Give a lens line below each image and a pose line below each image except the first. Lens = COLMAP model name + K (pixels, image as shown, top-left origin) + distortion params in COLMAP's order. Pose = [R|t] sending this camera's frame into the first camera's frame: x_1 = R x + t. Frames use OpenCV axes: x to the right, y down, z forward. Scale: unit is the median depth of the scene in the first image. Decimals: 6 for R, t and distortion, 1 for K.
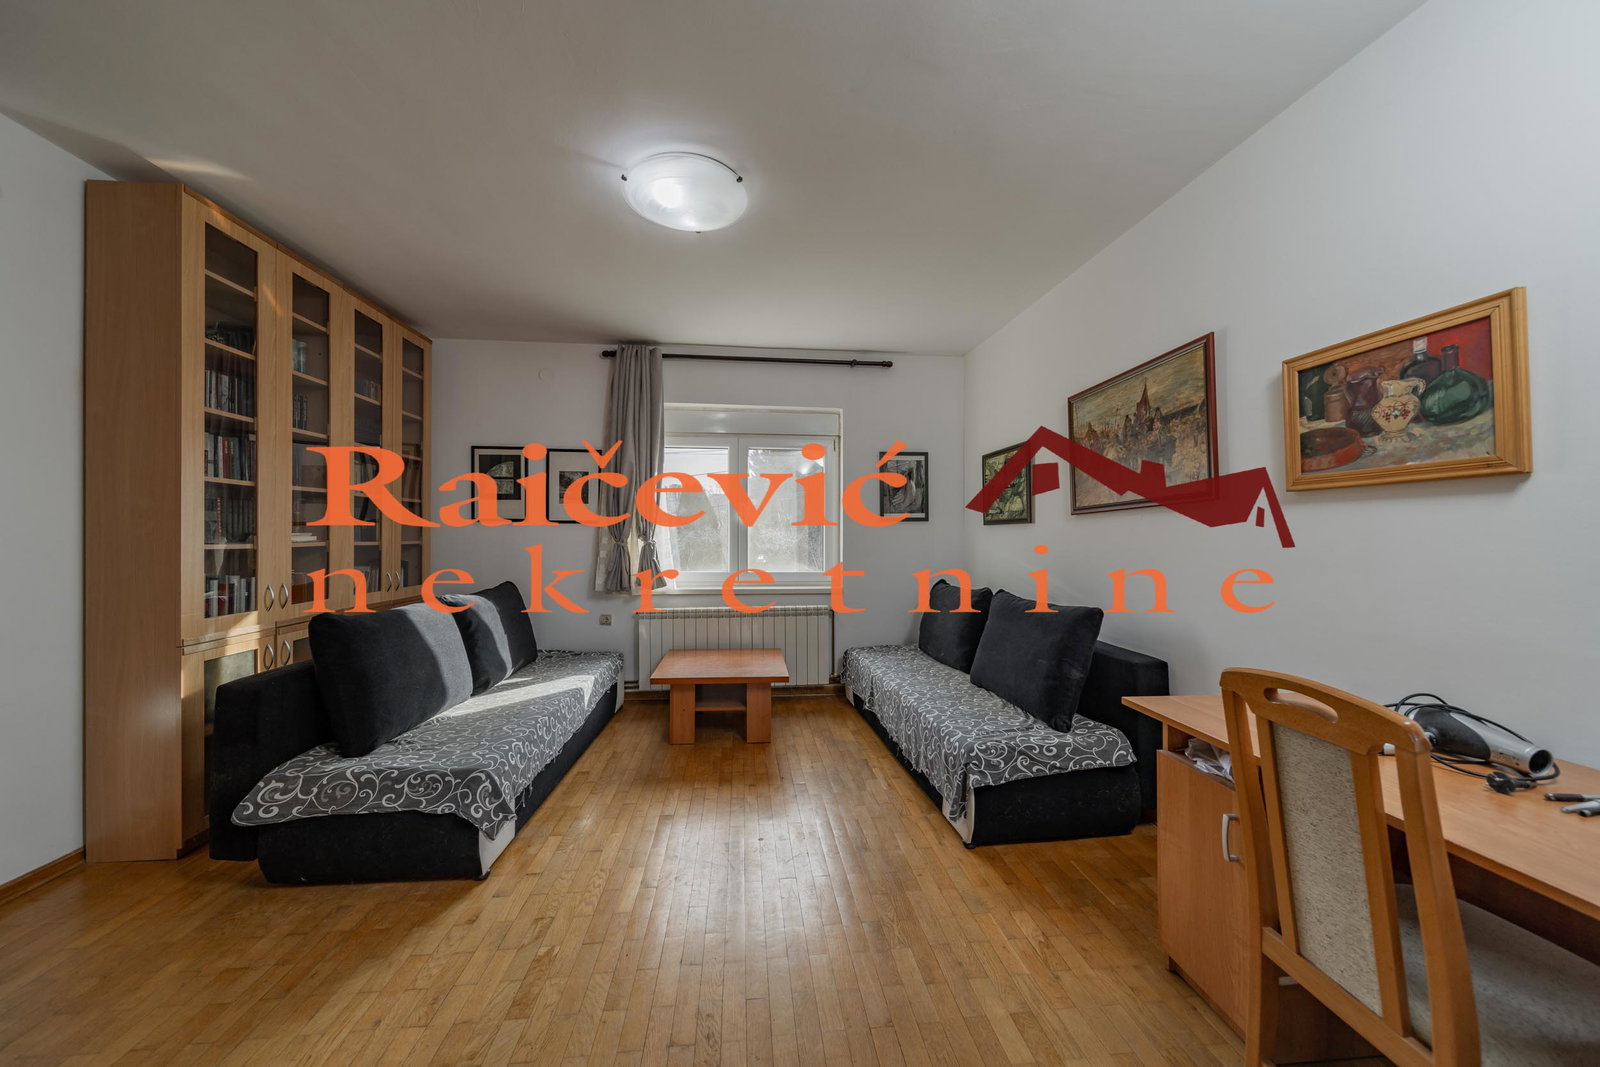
lens RADIAL K [[565.6, 0, 800.0], [0, 565.6, 533.5], [0, 0, 1]] dist [-0.001562, -0.000196]
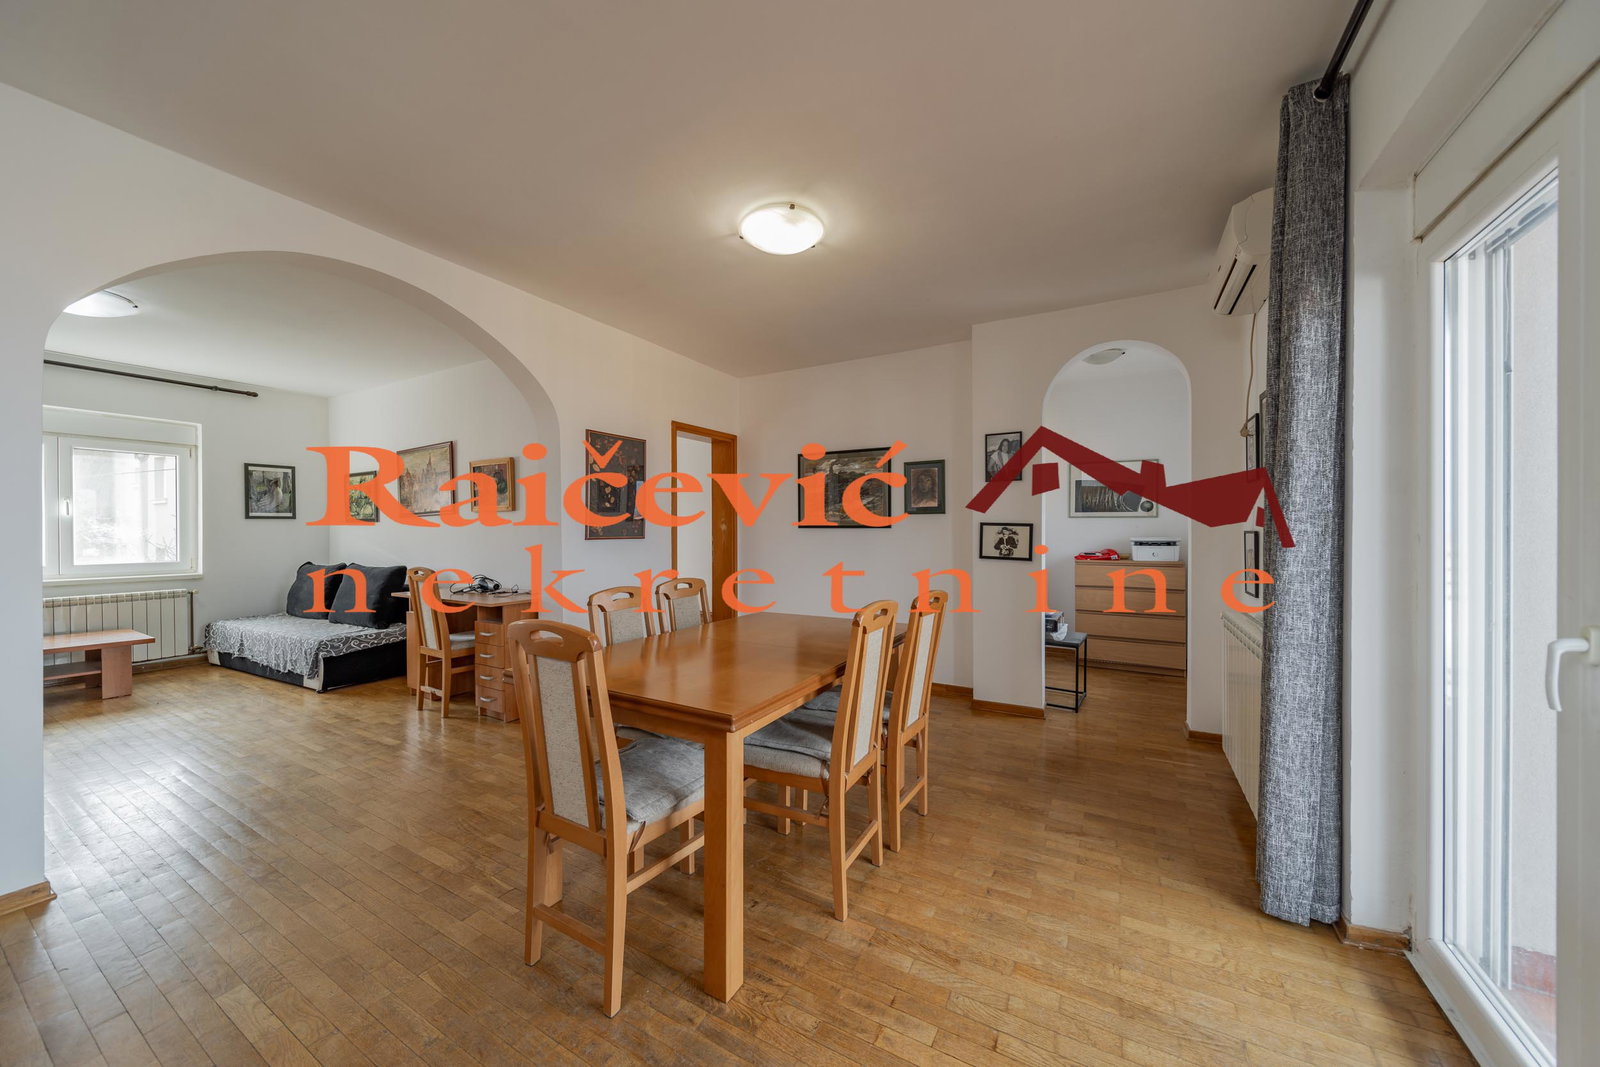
lens RADIAL K [[565.6, 0, 800.0], [0, 565.6, 533.5], [0, 0, 1]] dist [-0.001562, -0.000196]
pose [[0.589022, -0.005822, 0.808096, -0.157234], [0.001103, 0.999979, 0.006400, 0.004413], [-0.808116, -0.002878, 0.589016, -0.788462]]
